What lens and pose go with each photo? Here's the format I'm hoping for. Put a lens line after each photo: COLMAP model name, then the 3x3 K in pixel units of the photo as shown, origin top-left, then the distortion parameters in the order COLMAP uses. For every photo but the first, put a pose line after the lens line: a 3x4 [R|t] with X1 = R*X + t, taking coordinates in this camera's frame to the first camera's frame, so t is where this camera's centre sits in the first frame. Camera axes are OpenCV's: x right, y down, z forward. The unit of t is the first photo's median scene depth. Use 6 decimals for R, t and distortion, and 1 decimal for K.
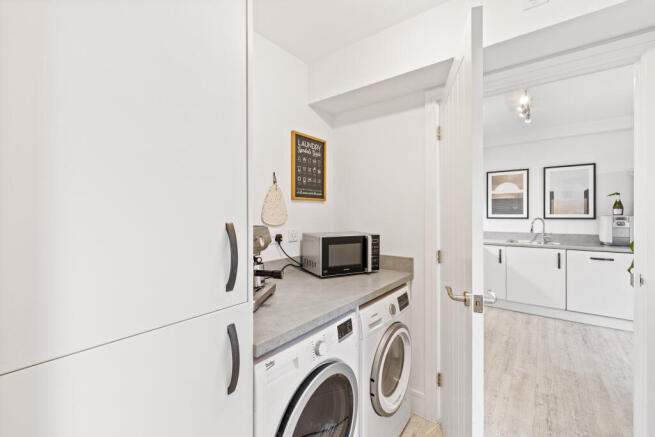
lens RADIAL K [[282.6, 0, 328.9], [0, 282.6, 217.0], [0, 0, 1]] dist [-0.002013, -0.000180]
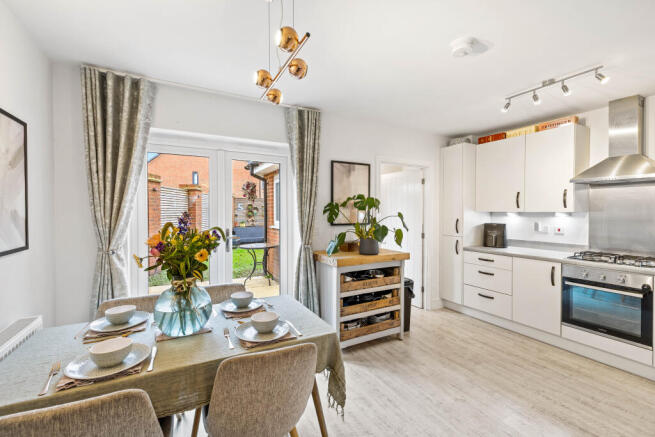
lens RADIAL K [[282.6, 0, 327.6], [0, 282.6, 215.5], [0, 0, 1]] dist [-0.002013, -0.000180]
pose [[-0.393324, 0.013469, -0.919301, 2.039924], [0.002411, 0.999904, 0.013618, -0.071723], [0.919397, 0.003140, -0.393319, 0.835858]]
